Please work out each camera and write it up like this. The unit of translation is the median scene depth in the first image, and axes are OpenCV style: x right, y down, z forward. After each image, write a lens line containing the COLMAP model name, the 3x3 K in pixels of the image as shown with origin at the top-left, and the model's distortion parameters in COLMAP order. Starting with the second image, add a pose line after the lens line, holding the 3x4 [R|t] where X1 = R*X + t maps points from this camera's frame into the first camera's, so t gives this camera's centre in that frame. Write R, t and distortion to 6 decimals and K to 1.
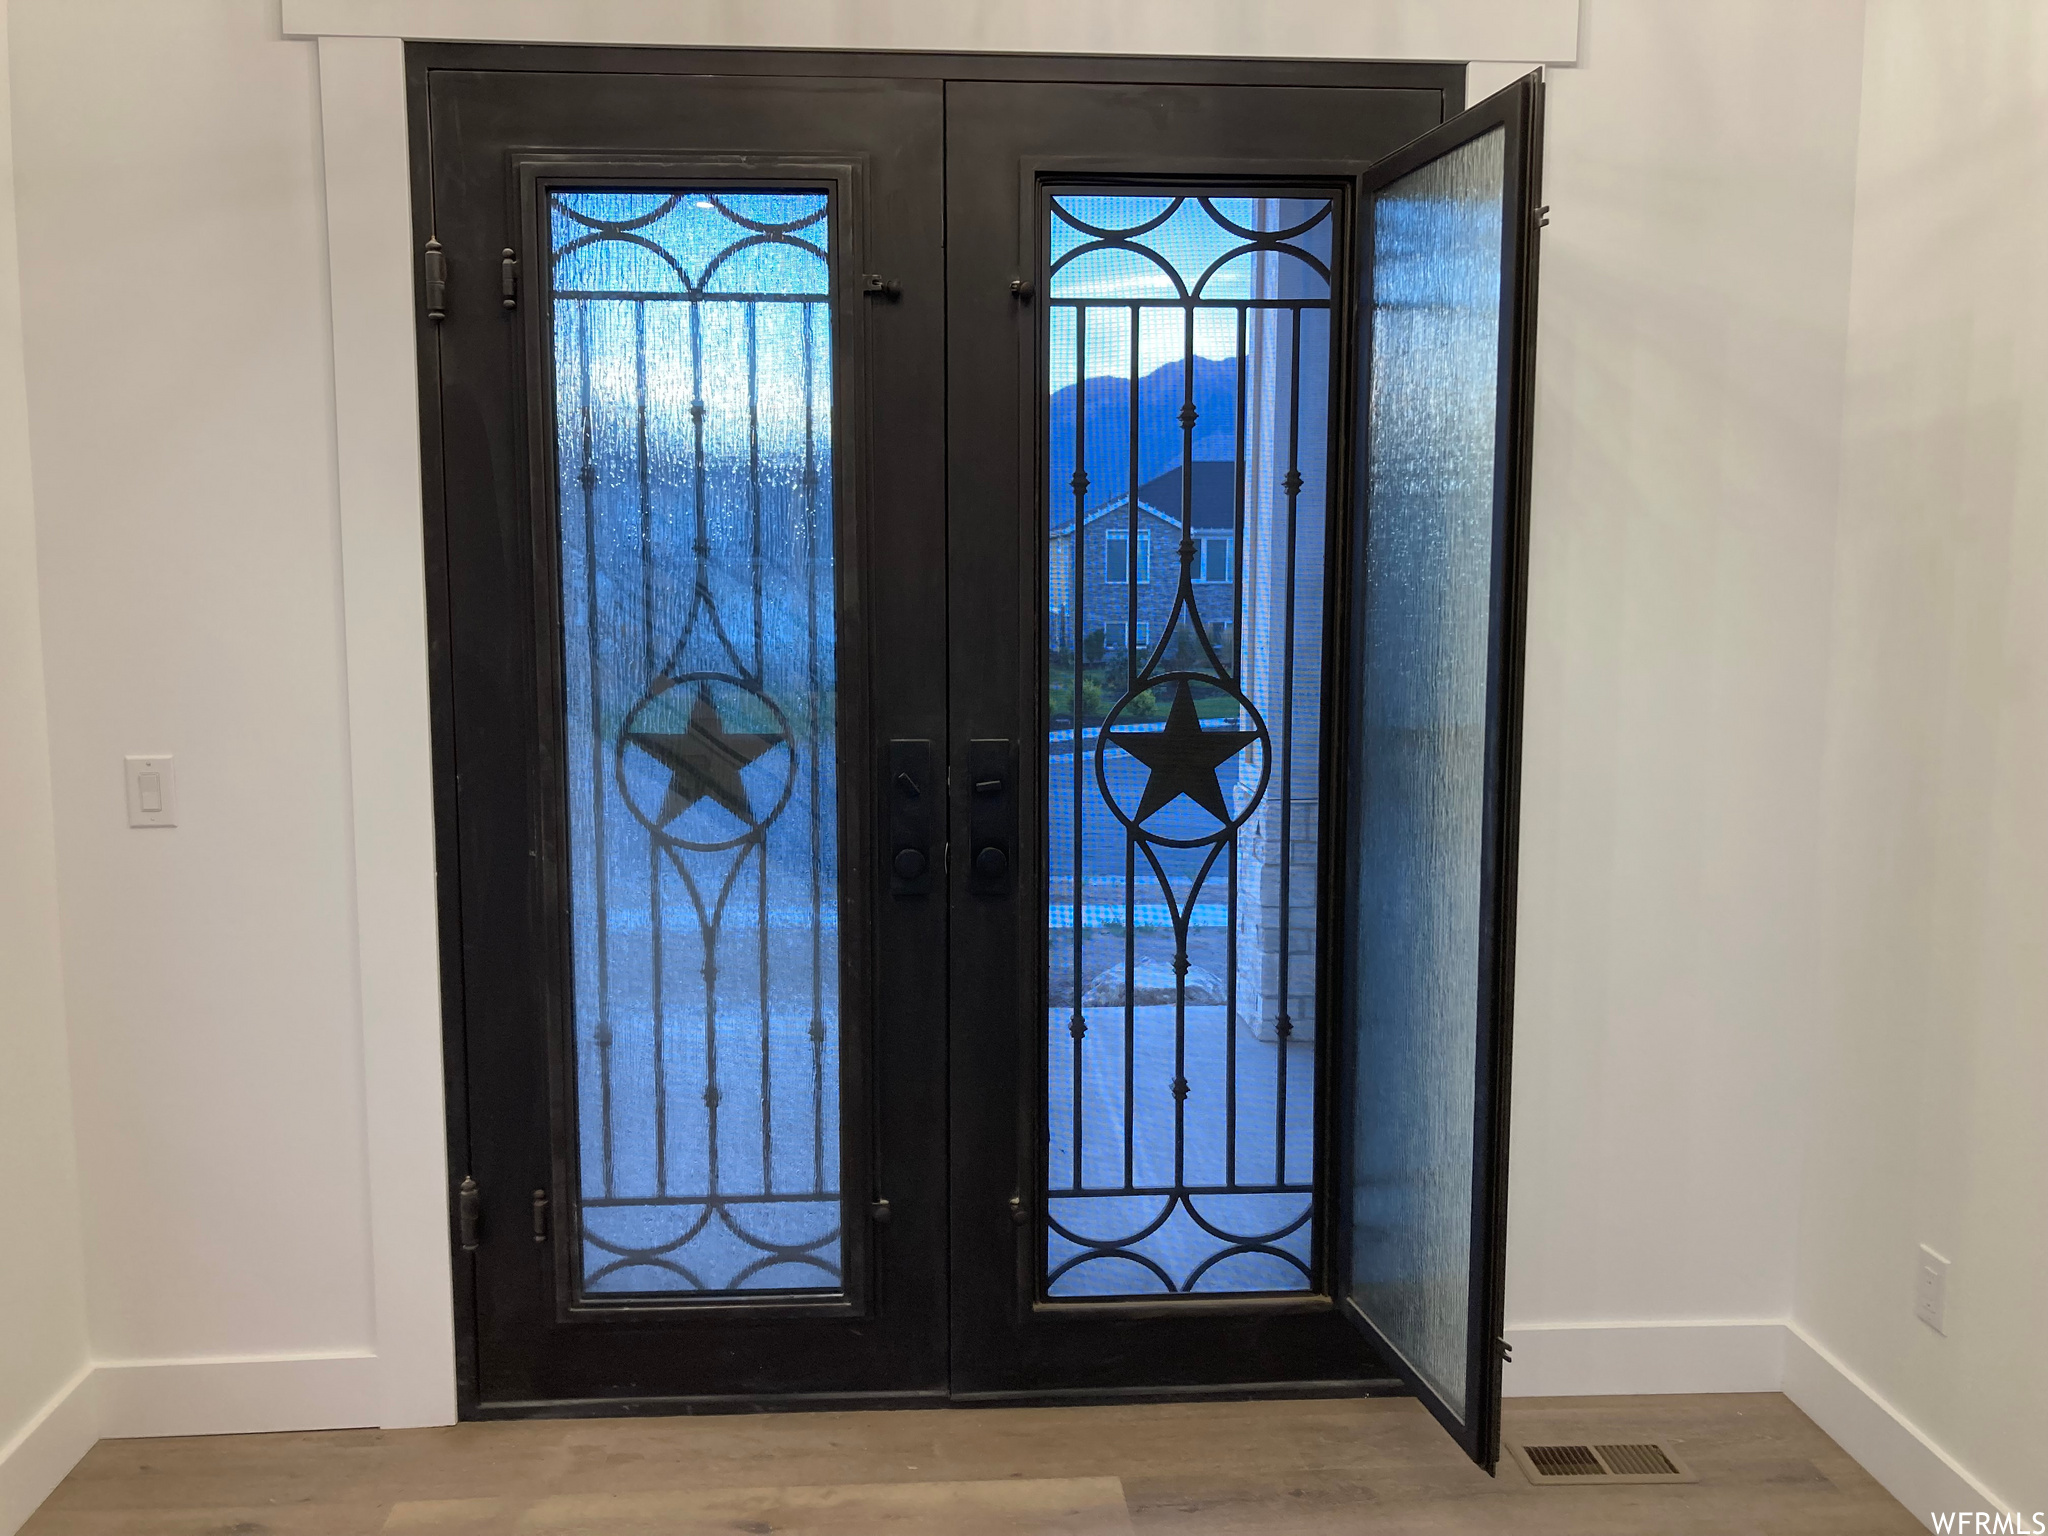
lens RADIAL K [[1691.8, 0, 1013.6], [0, 1691.8, 760.7], [0, 0, 1]] dist [0.004361, 0.017319]
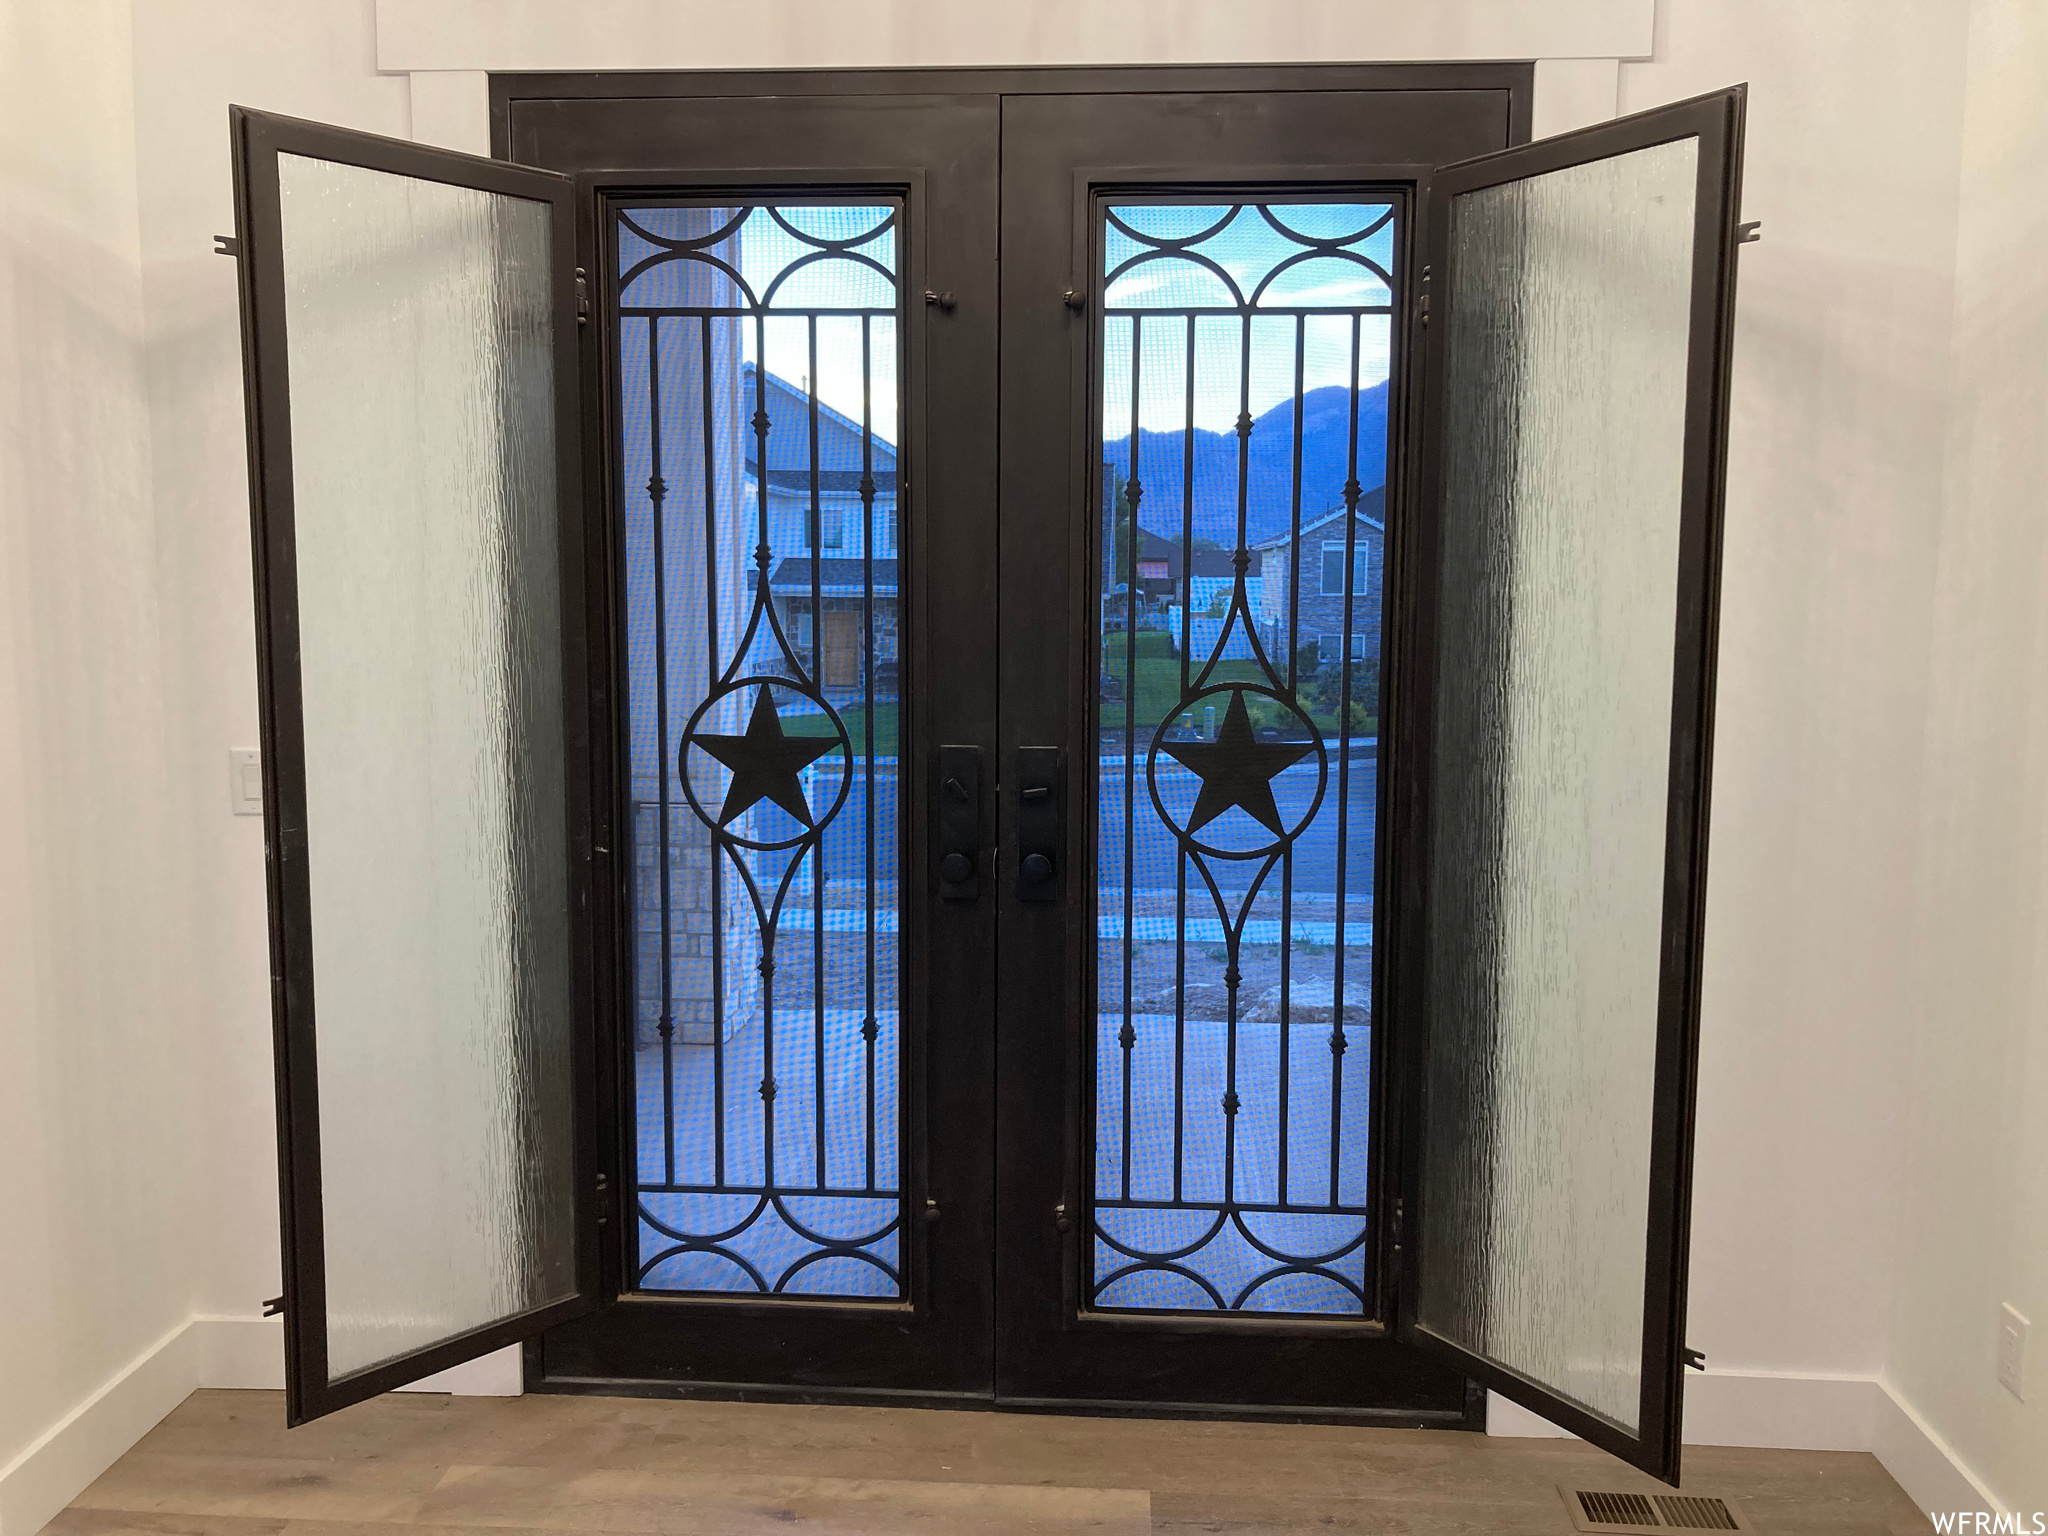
lens RADIAL K [[1681.7, 0, 1000.2], [0, 1681.7, 753.1], [0, 0, 1]] dist [0.006852, 0.002485]
pose [[0.992457, 0.018863, -0.121132, 0.082508], [-0.019970, 0.999769, -0.007930, -0.000402], [0.120955, 0.010289, 0.992605, 0.004851]]
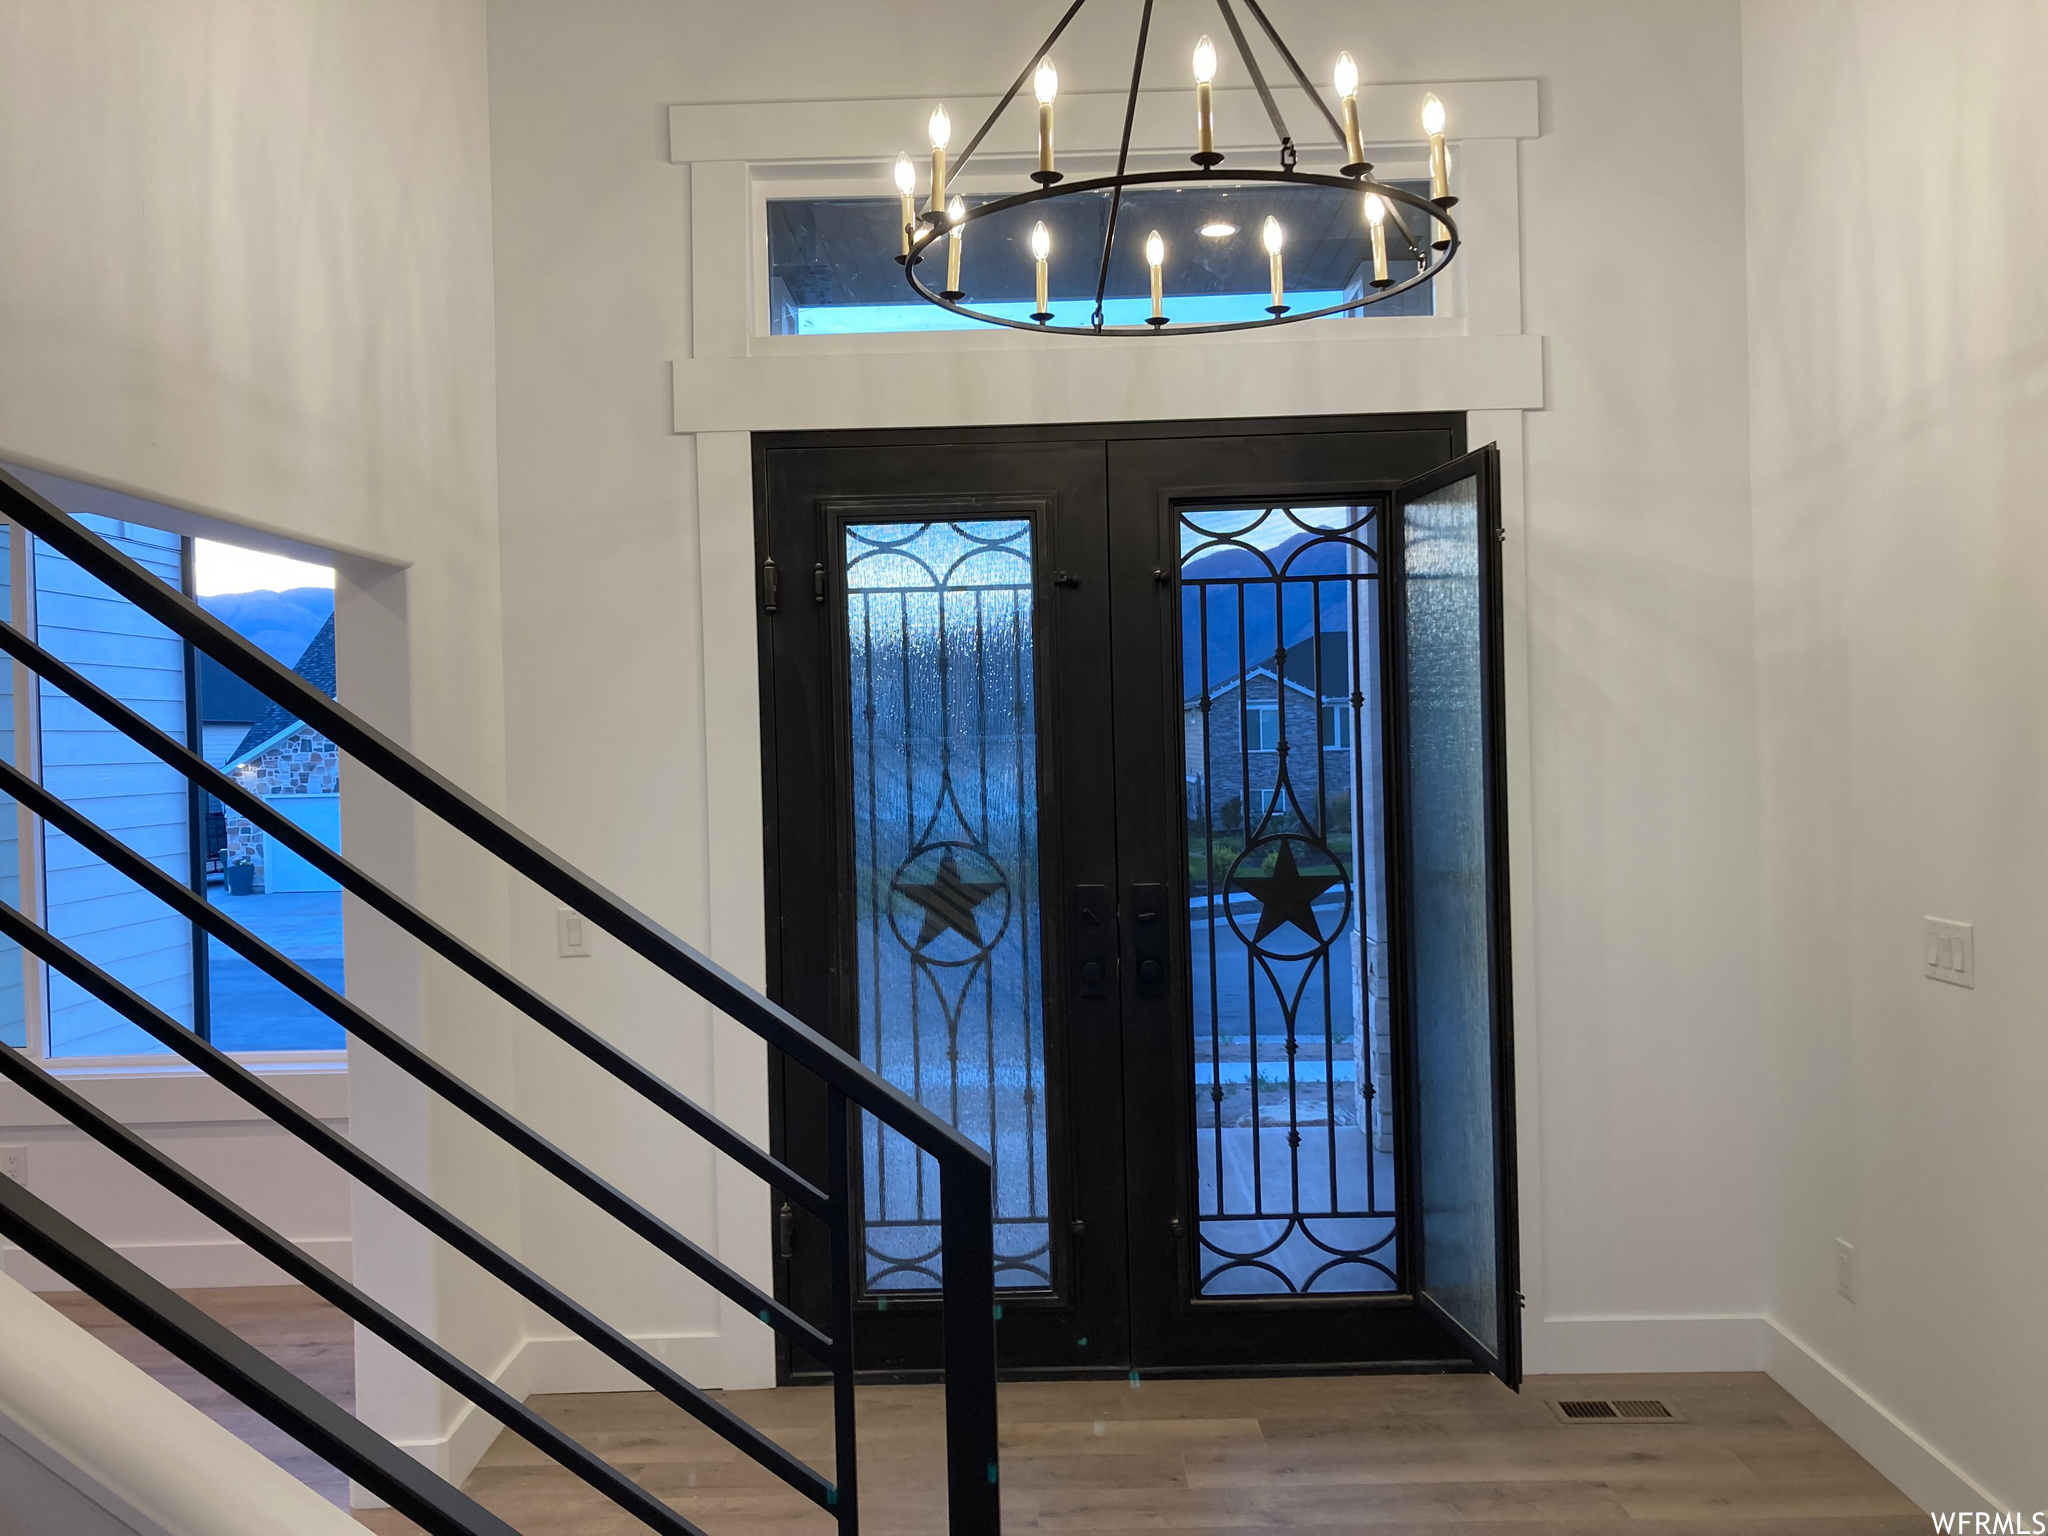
lens RADIAL K [[1691.8, 0, 1013.6], [0, 1691.8, 760.7], [0, 0, 1]] dist [0.004361, 0.017319]
pose [[0.996453, -0.026550, -0.079849, -0.010348], [0.018339, 0.994630, -0.101858, 0.025493], [0.082125, 0.100033, 0.991589, -0.421629]]
